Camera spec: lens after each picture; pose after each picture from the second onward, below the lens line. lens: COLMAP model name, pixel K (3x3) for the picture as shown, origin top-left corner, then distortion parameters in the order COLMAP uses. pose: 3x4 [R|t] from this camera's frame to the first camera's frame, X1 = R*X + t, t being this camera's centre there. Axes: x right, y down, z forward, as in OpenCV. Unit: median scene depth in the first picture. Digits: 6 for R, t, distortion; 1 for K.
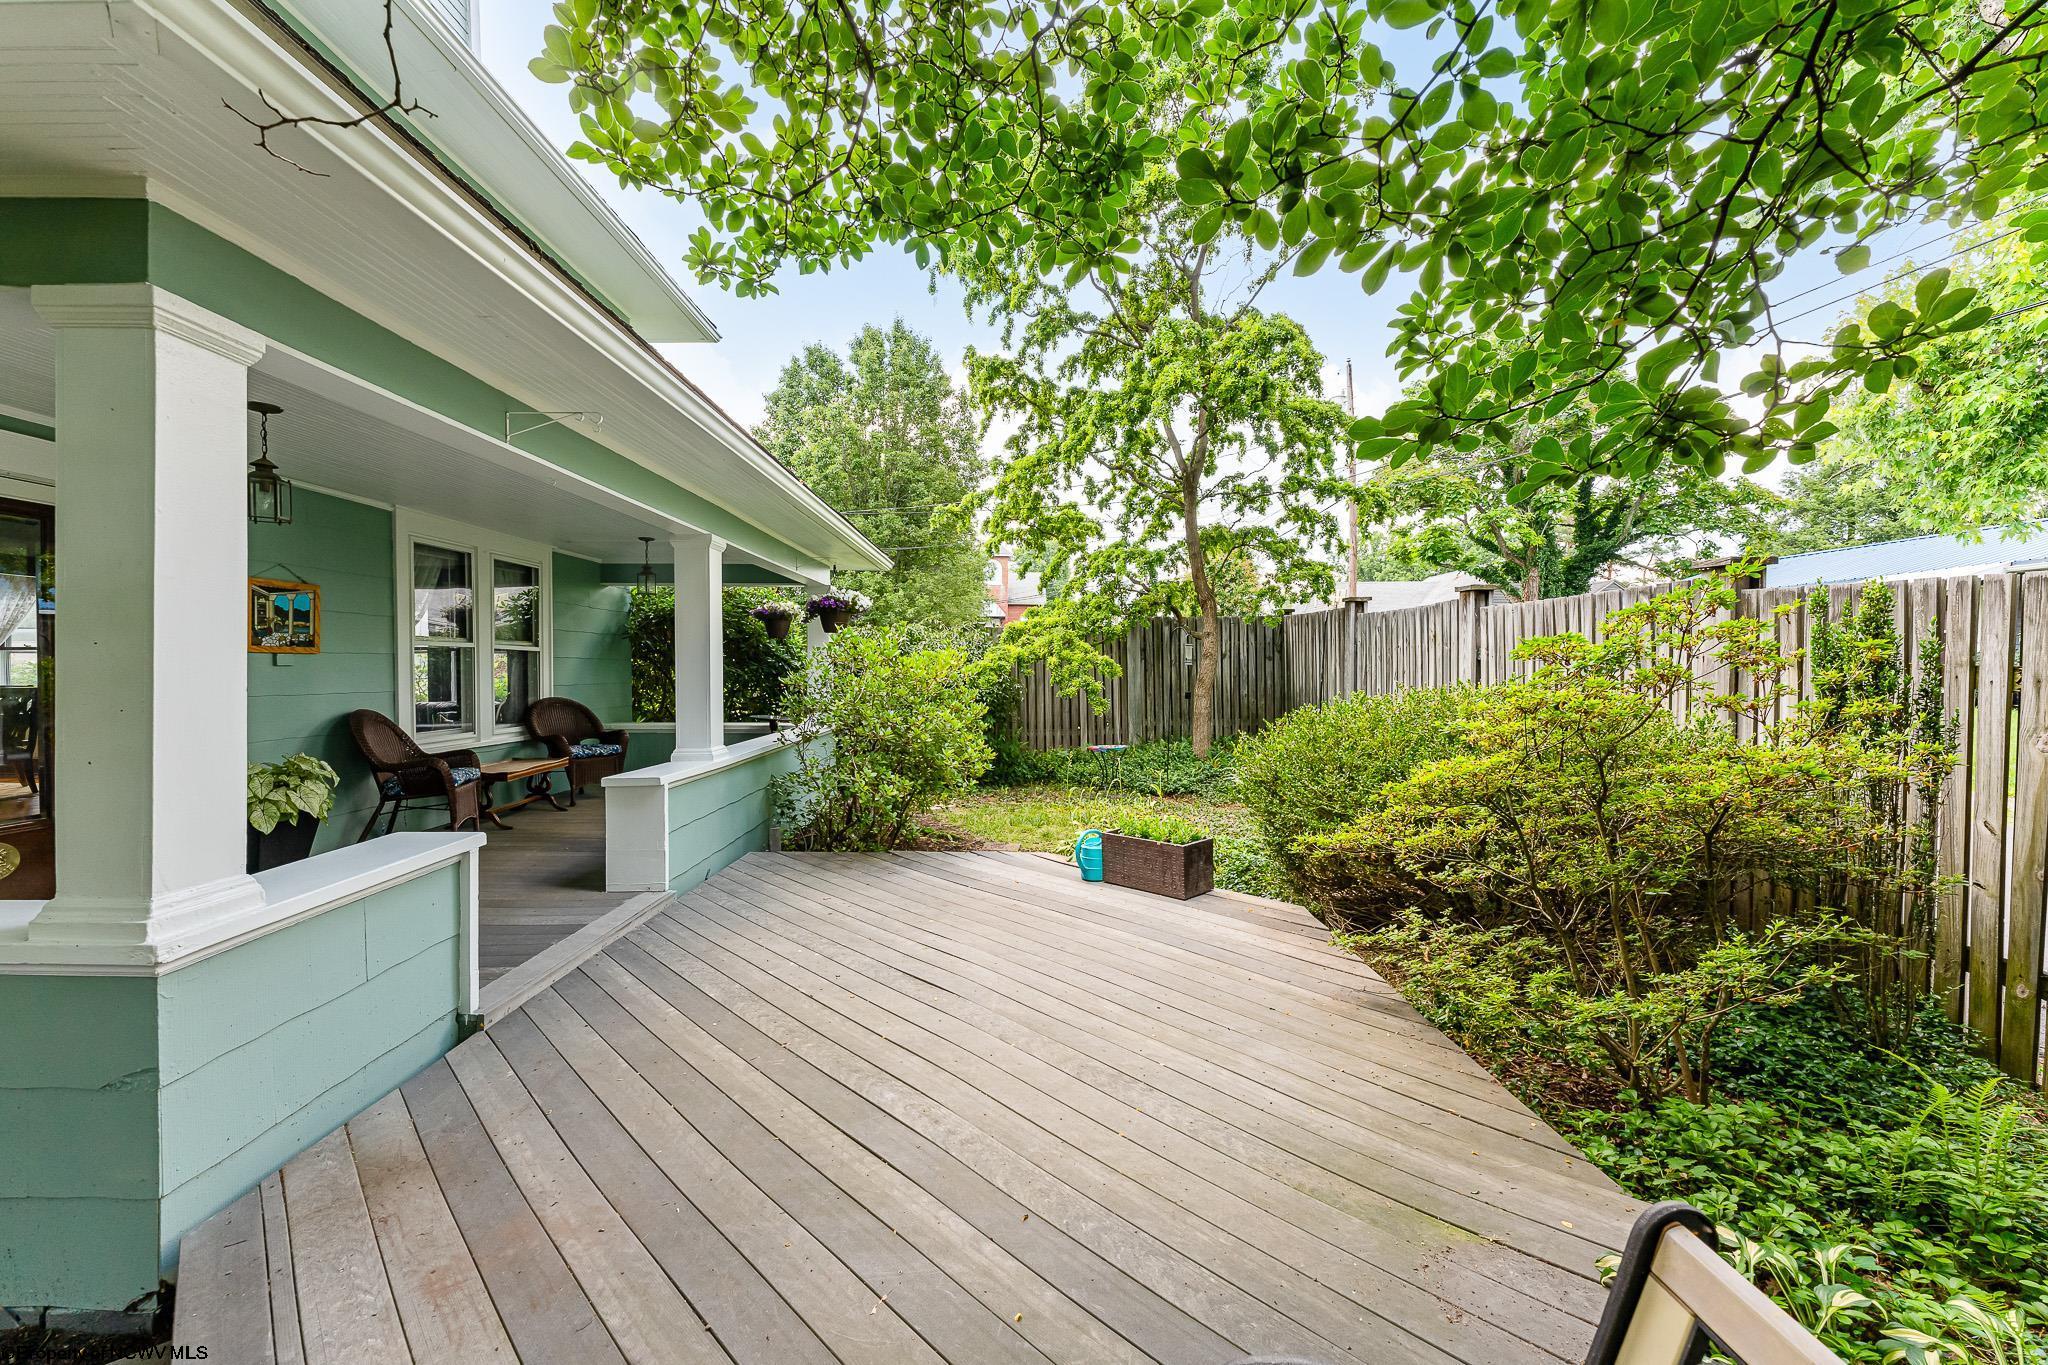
lens RADIAL K [[809.2, 0, 1011.9], [0, 809.2, 686.2], [0, 0, 1]] dist [0.001407, -0.000112]
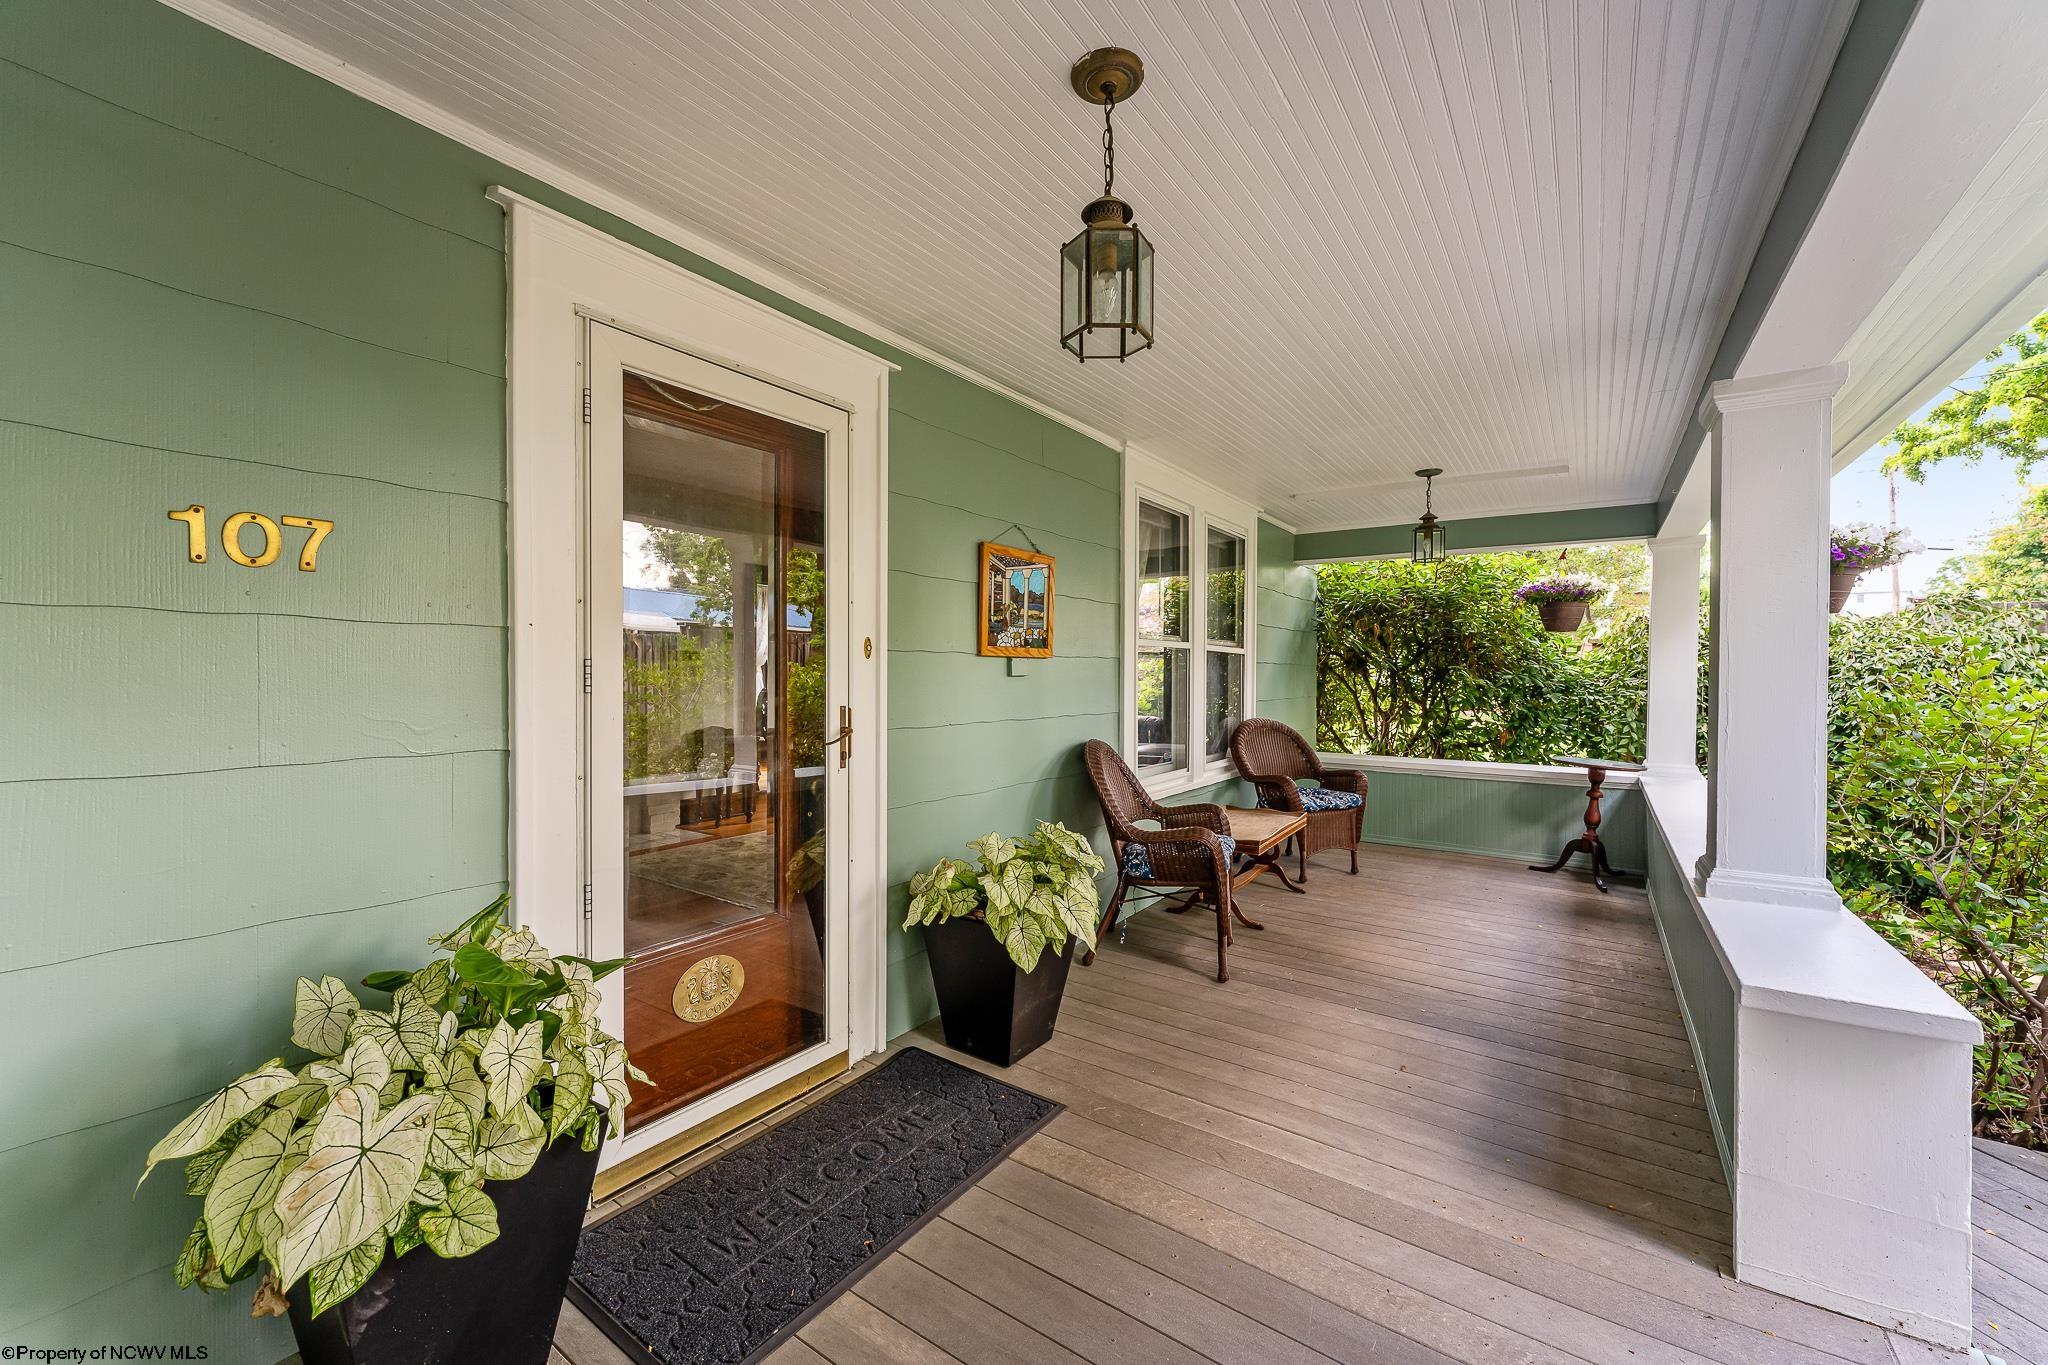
lens RADIAL K [[809.2, 0, 1011.9], [0, 809.2, 686.2], [0, 0, 1]] dist [0.001407, -0.000112]
pose [[0.817997, 0.013225, -0.575071, -0.507017], [-0.017401, 0.999847, -0.001758, -0.015390], [0.574960, 0.011445, 0.818102, 0.440568]]
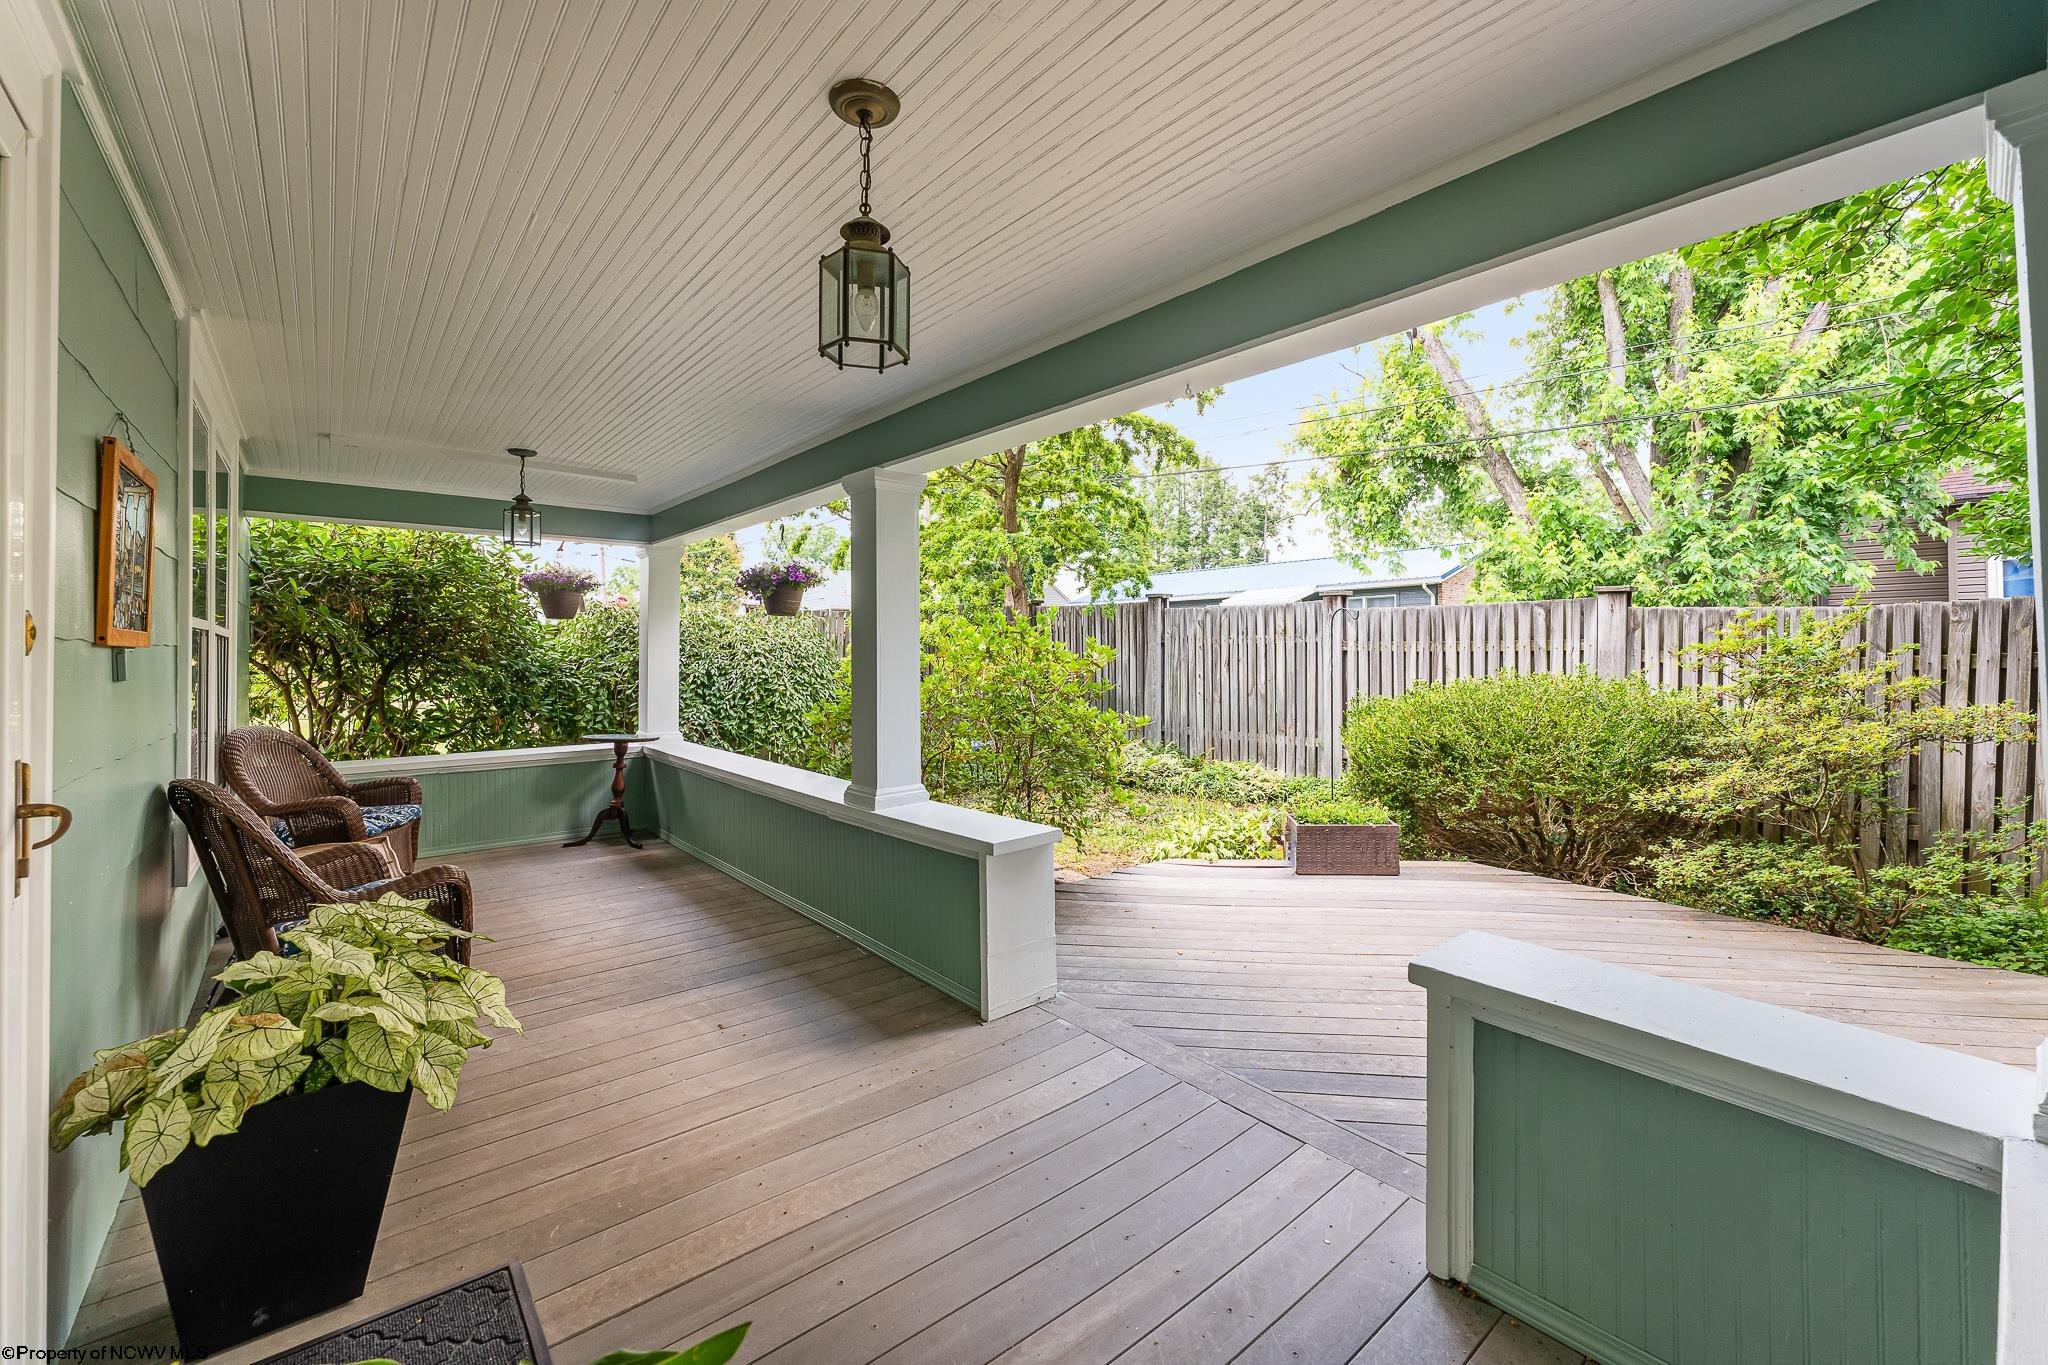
lens RADIAL K [[830.5, 0, 1020.8], [0, 830.5, 643.0], [0, 0, 1]] dist [0.000659, -0.000059]
pose [[0.764590, 0.002091, 0.644514, -0.811269], [0.020855, 0.999391, -0.027983, -0.022568], [-0.644180, 0.034836, 0.764080, 0.425150]]
